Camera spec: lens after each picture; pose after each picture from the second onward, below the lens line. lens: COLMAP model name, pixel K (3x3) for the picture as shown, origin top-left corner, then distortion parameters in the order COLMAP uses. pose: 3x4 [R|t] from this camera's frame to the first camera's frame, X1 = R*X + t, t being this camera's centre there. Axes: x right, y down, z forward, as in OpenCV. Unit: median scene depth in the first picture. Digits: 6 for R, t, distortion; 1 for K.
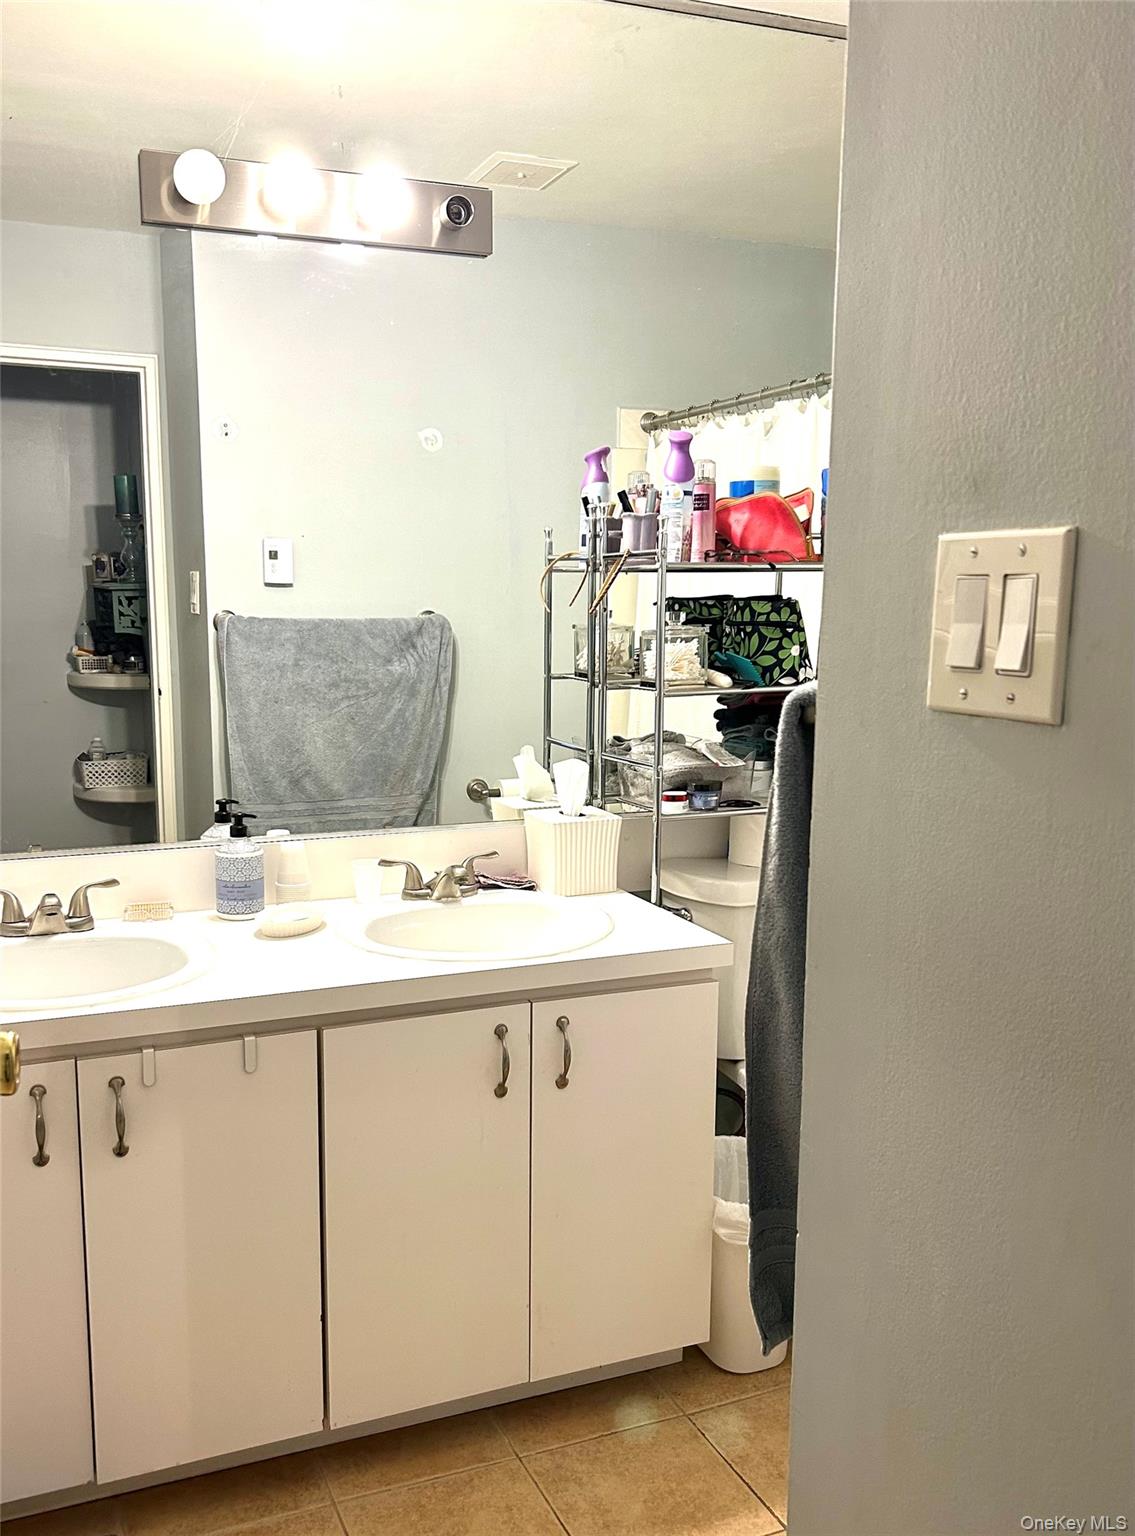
lens RADIAL K [[1398.2, 0, 567.5], [0, 1398.2, 768.0], [0, 0, 1]] dist [0.073261, -0.107793]
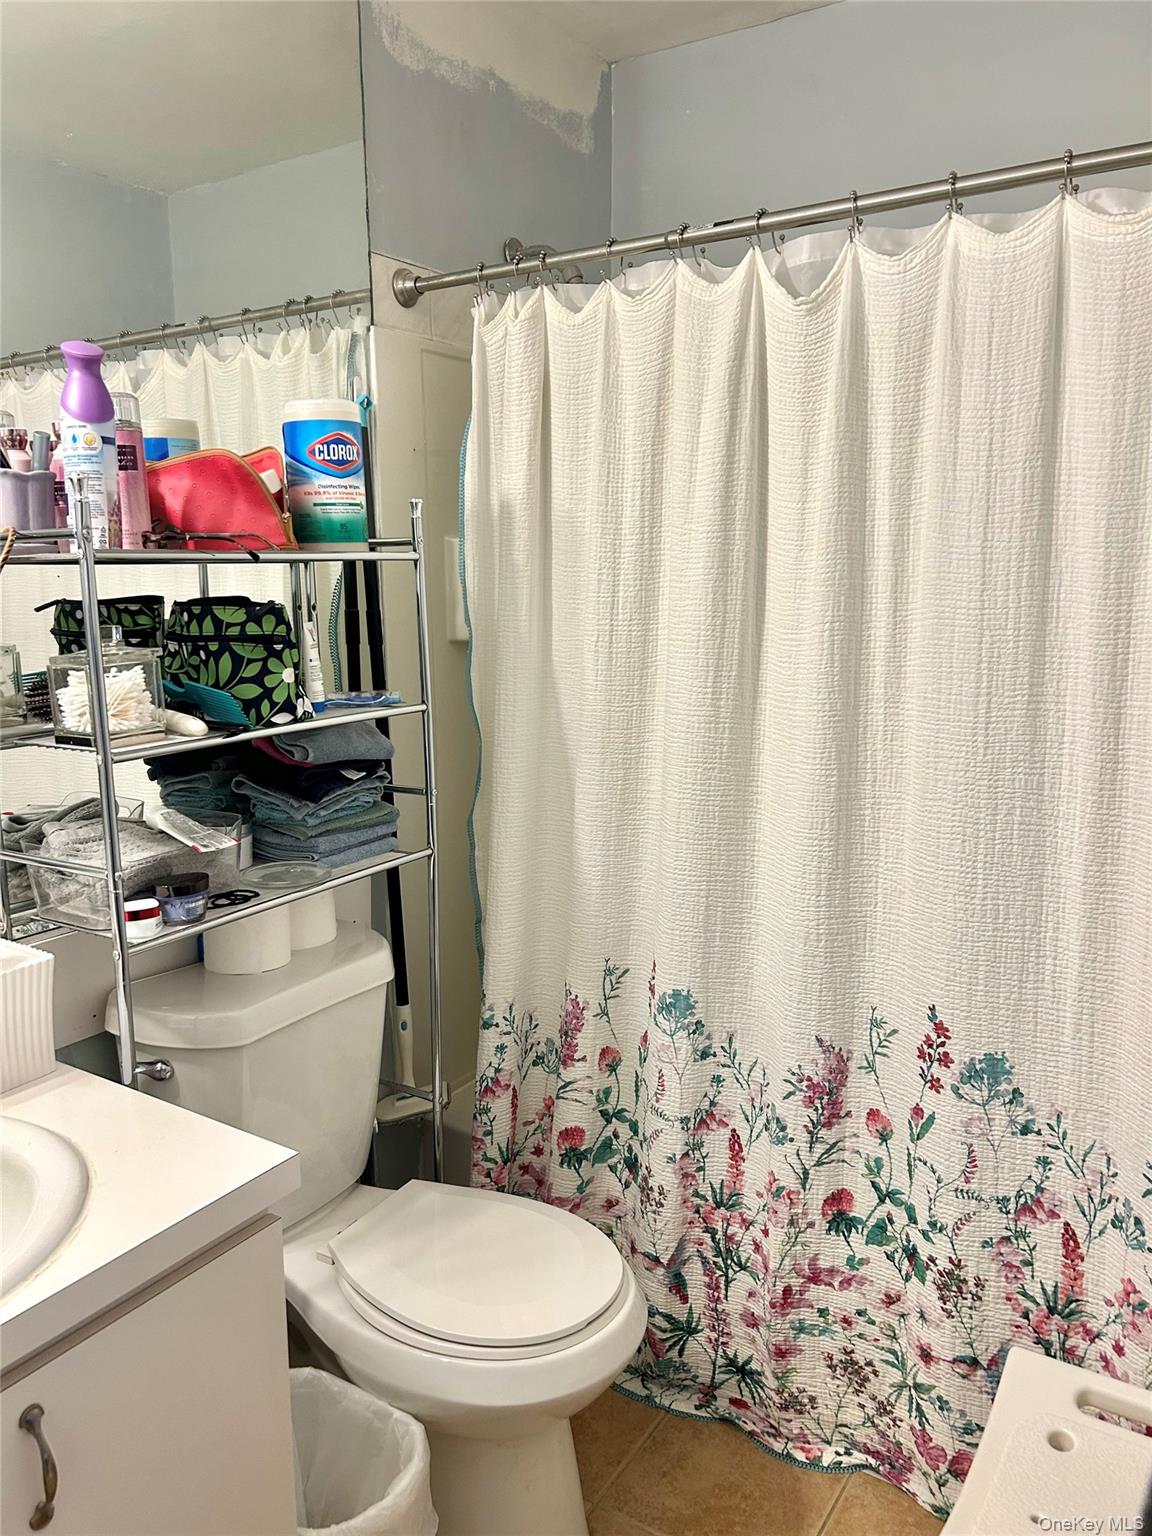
lens RADIAL K [[1129.6, 0, 575.8], [0, 1129.6, 778.3], [0, 0, 1]] dist [0.017658, -0.002195]
pose [[0.833110, -0.105394, 0.542973, -0.033794], [0.077718, 0.994244, 0.073741, -0.062452], [-0.547620, -0.019235, 0.836506, 0.434772]]
